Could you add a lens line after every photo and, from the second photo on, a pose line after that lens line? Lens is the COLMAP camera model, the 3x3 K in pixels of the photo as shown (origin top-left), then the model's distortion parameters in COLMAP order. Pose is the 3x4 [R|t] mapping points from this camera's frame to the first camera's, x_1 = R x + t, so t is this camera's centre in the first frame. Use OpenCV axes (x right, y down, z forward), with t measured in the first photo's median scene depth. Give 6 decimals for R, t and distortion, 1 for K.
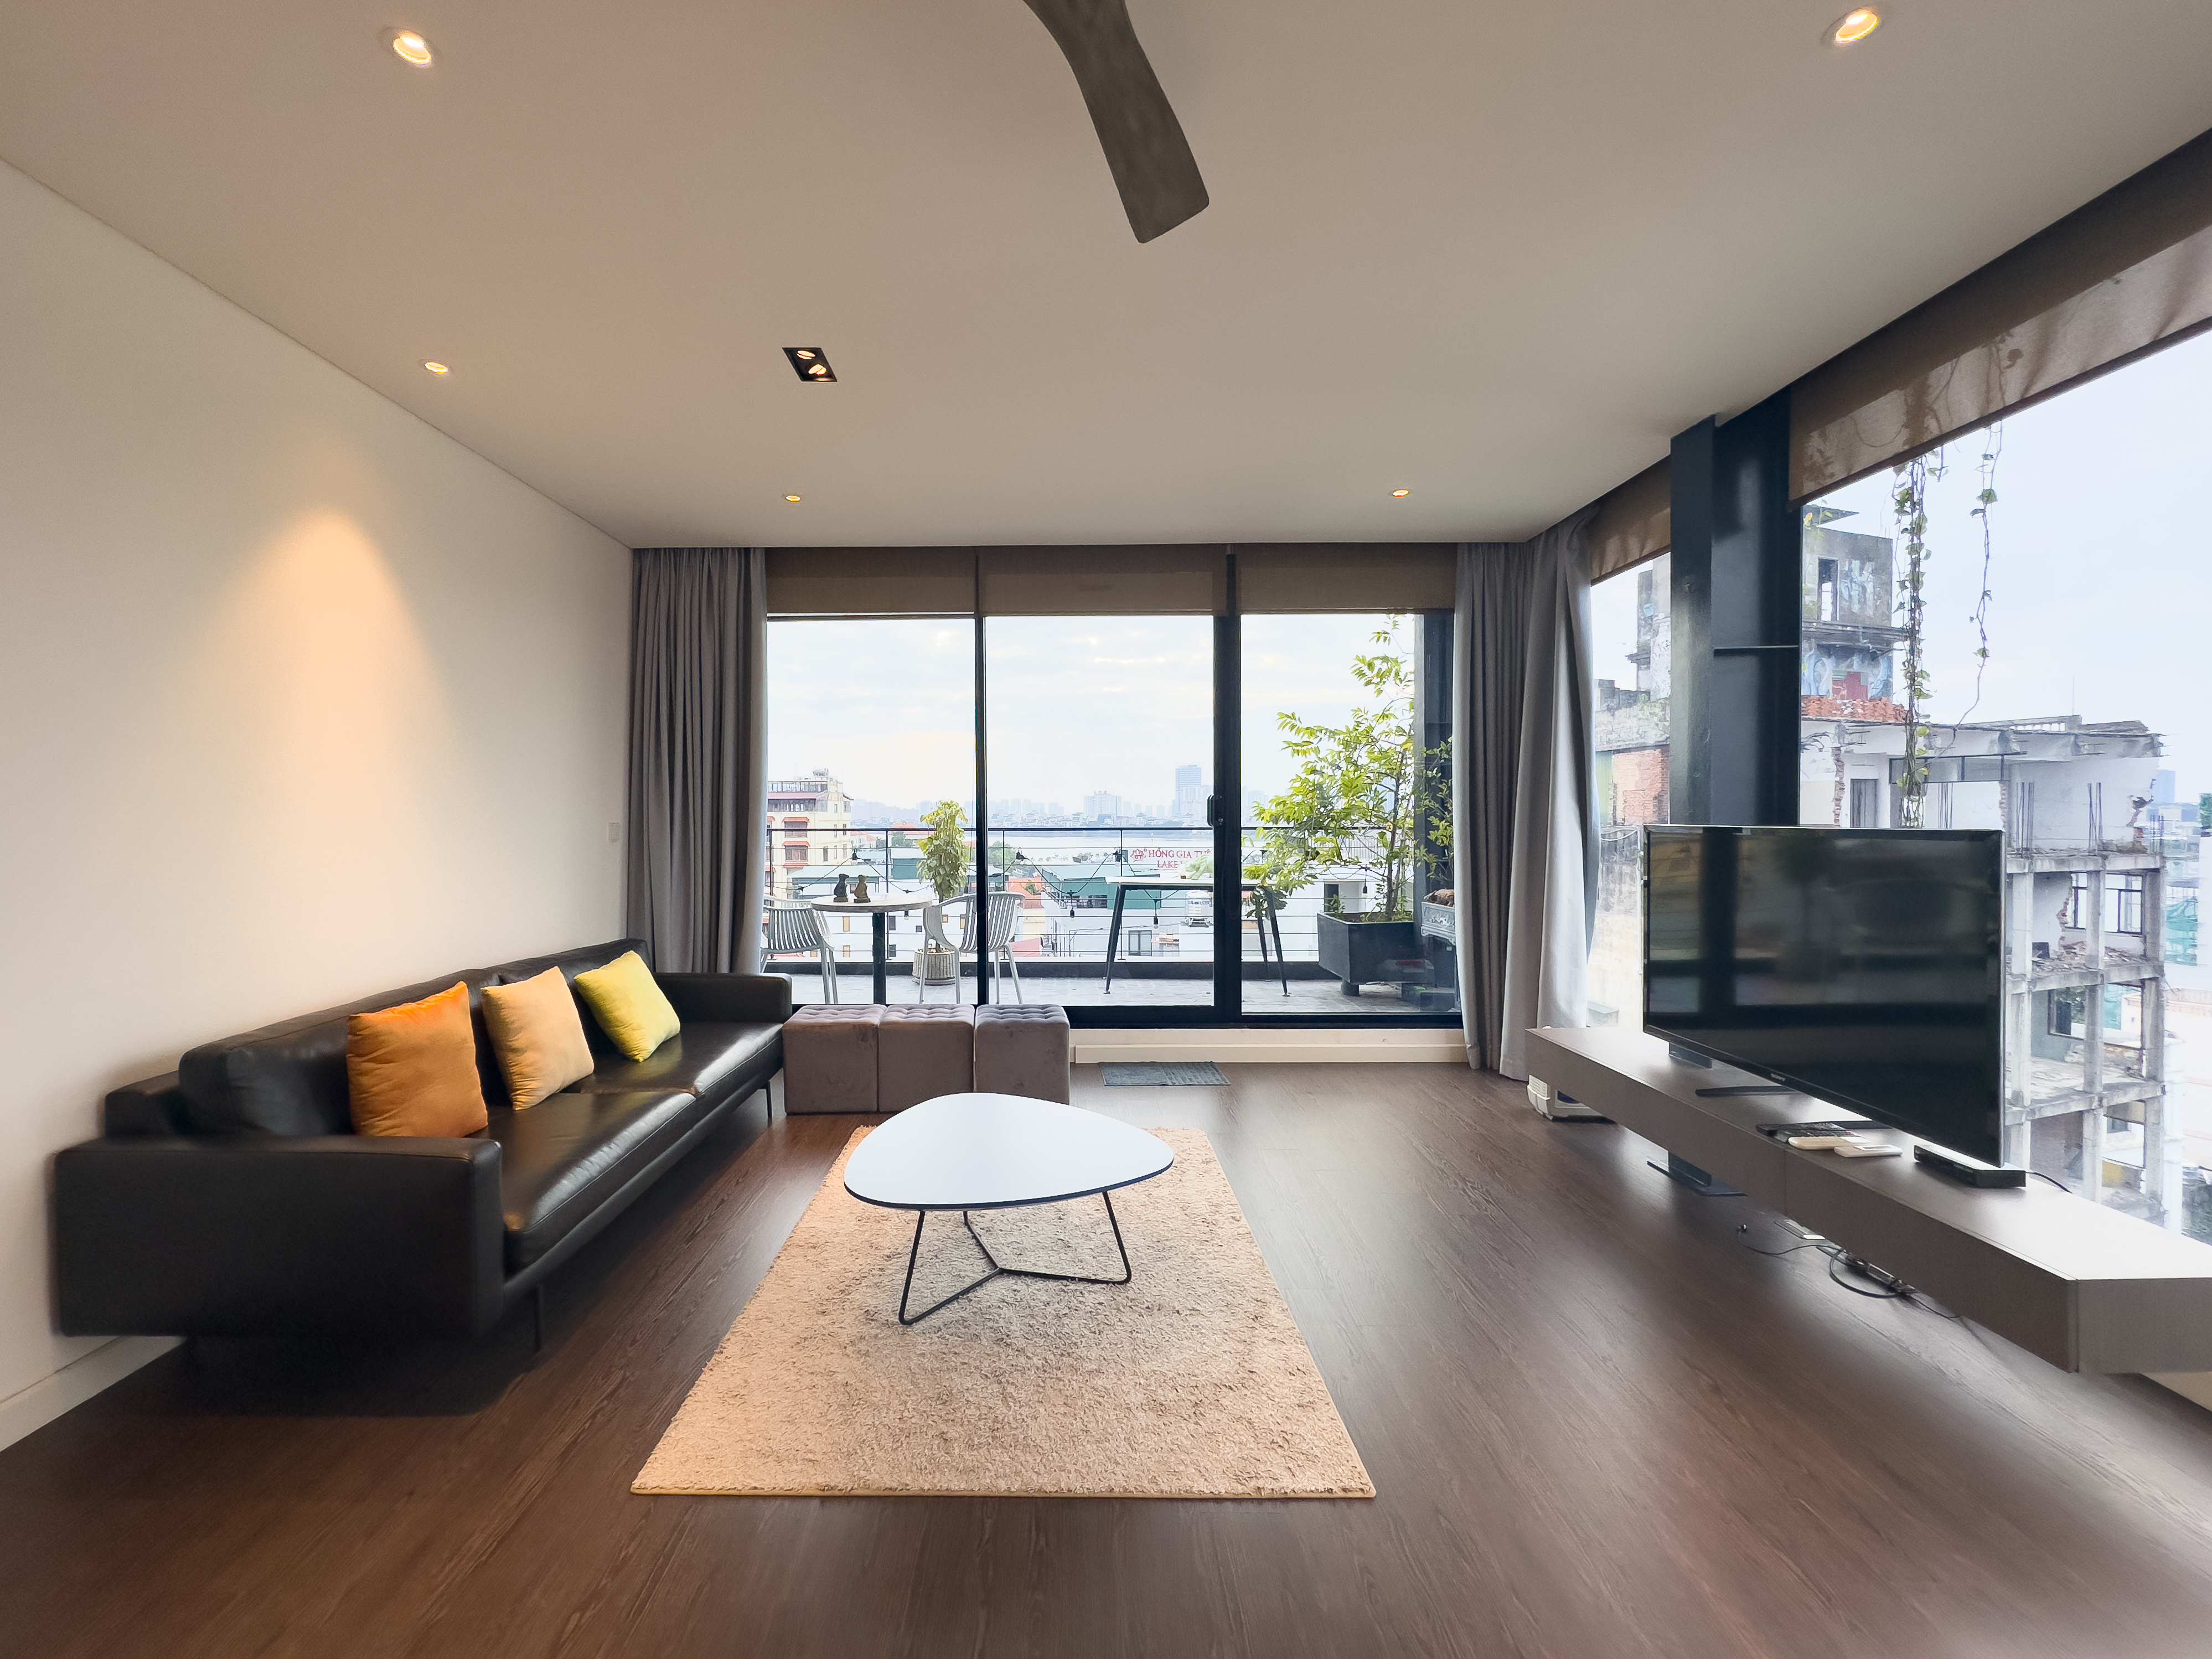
lens RADIAL K [[904.5, 0, 1061.3], [0, 904.5, 839.7], [0, 0, 1]] dist [0.003711, -0.000012]
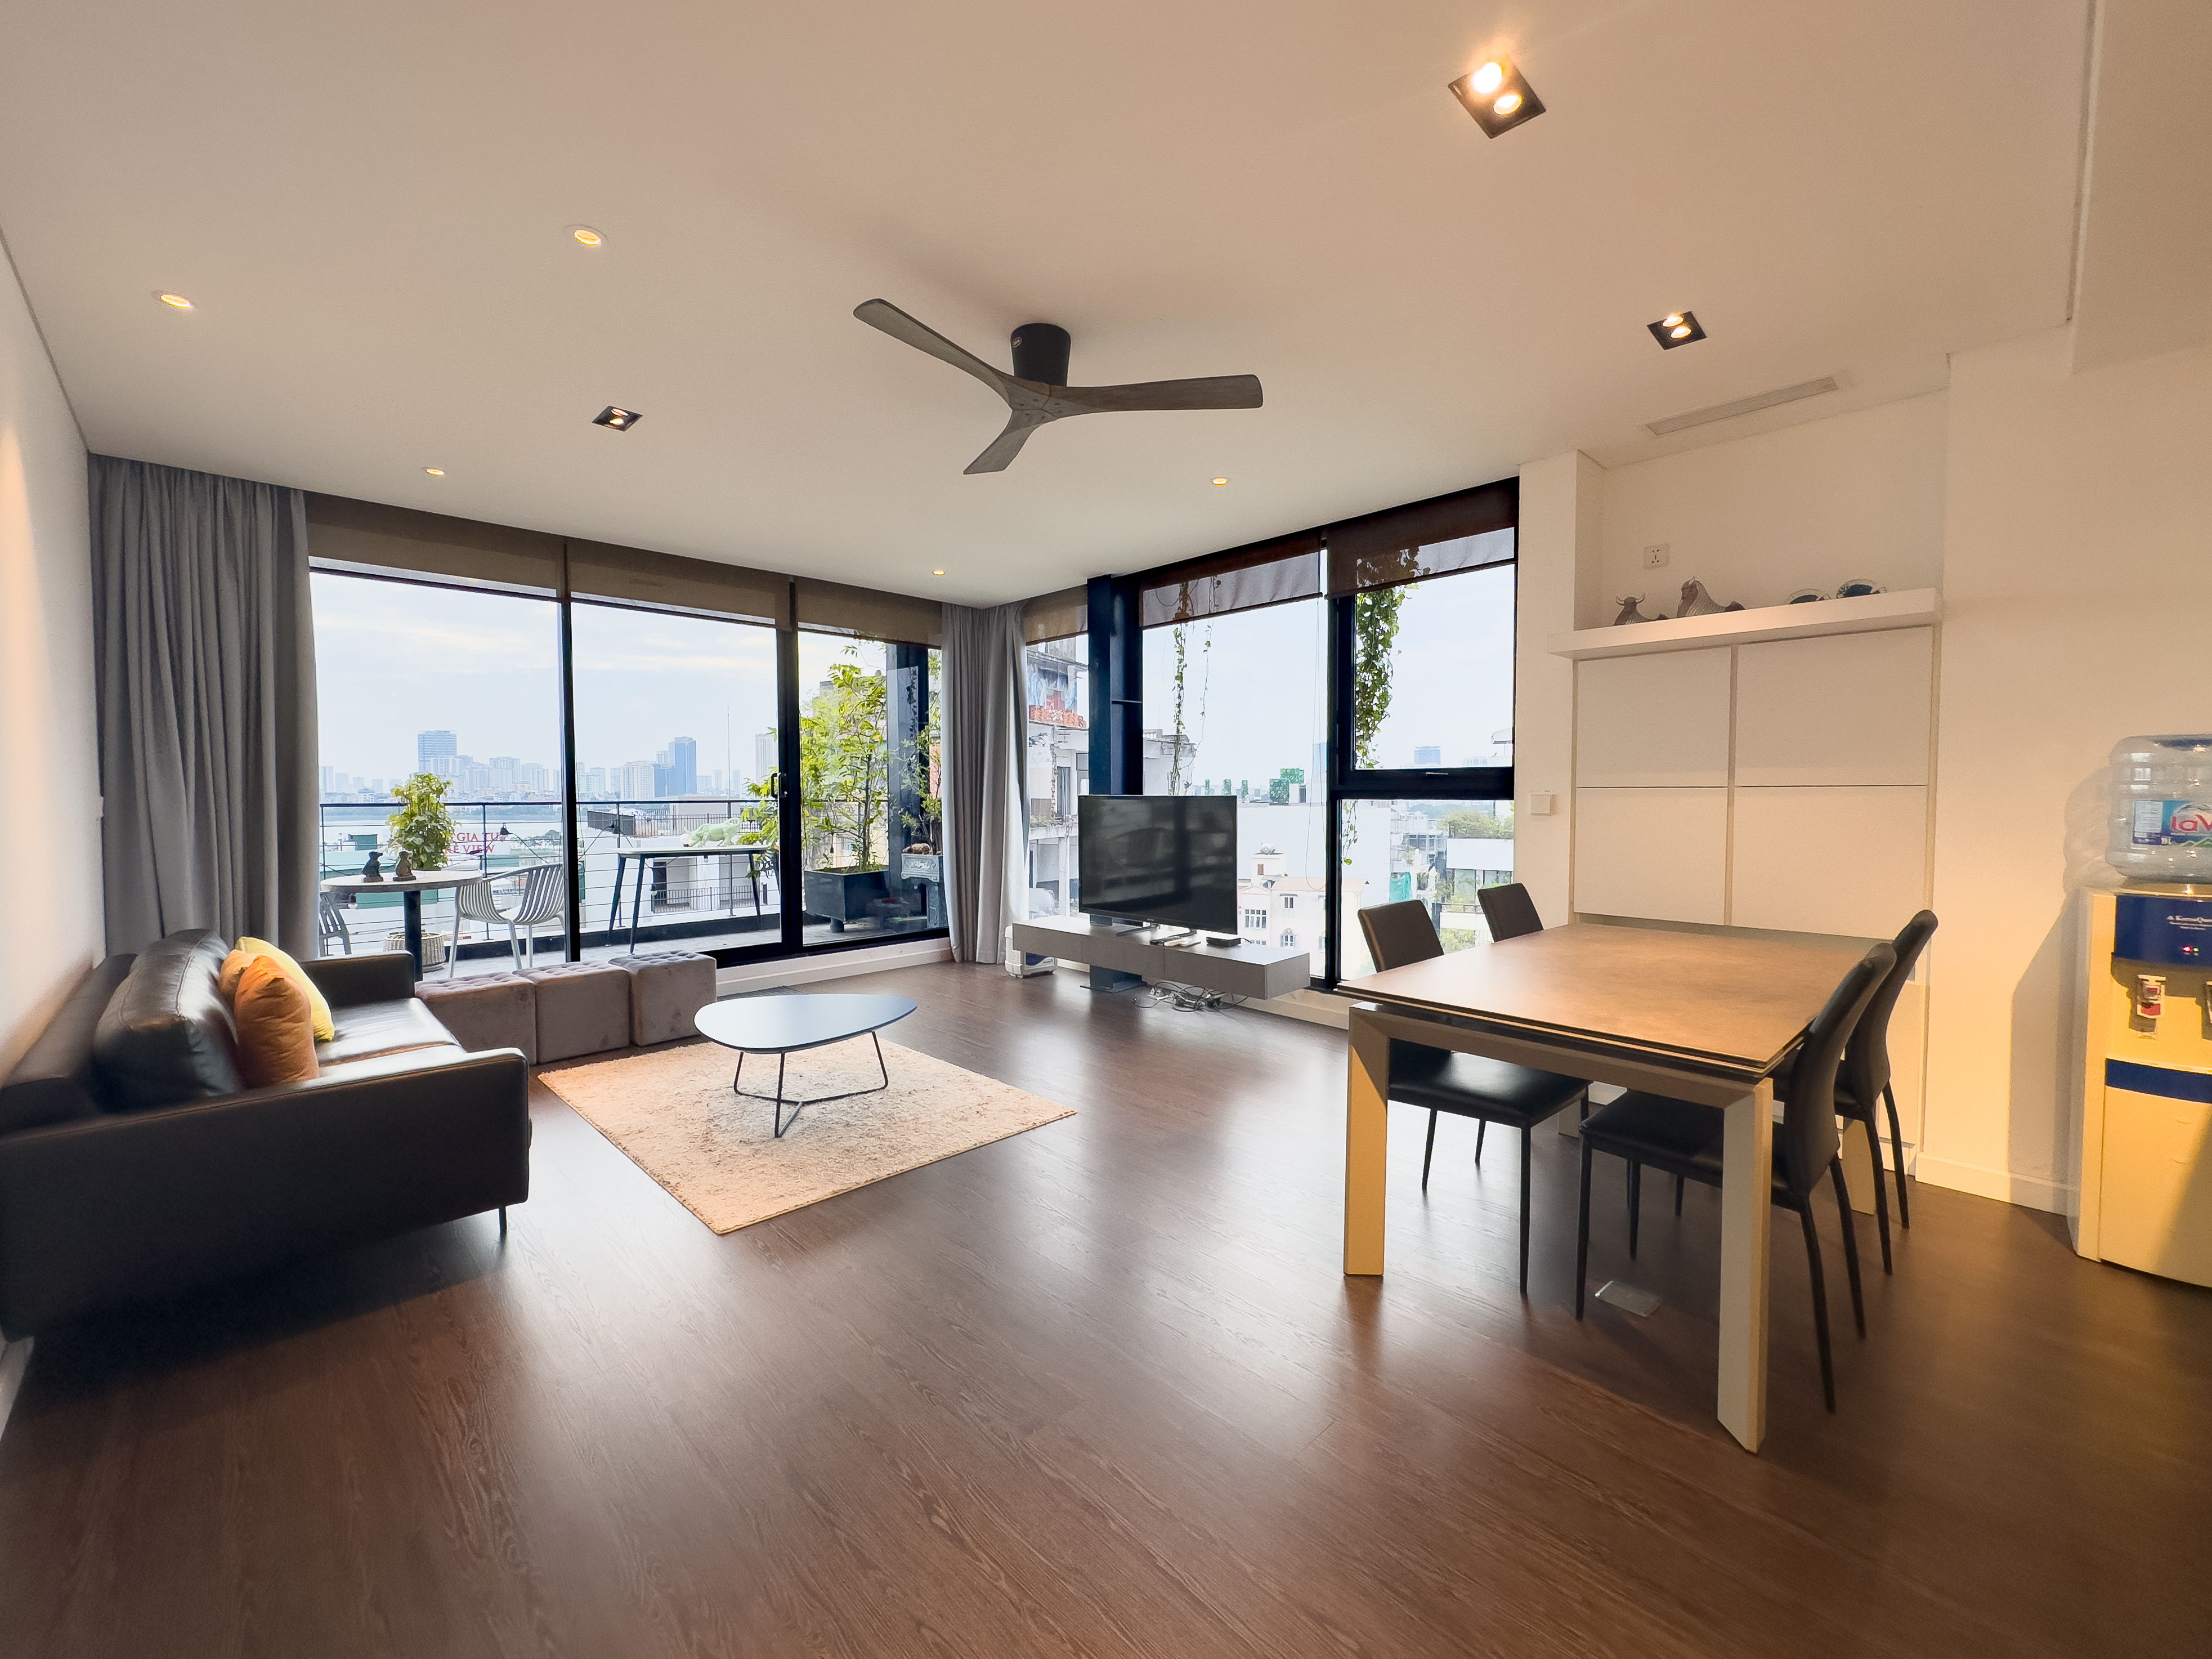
lens RADIAL K [[895.3, 0, 1106.0], [0, 895.3, 829.5], [0, 0, 1]] dist [0.000512, -0.000182]
pose [[0.702344, -0.028961, 0.711248, -0.397127], [0.018417, 0.999577, 0.022515, 0.008885], [-0.711599, -0.002714, 0.702581, -0.188697]]
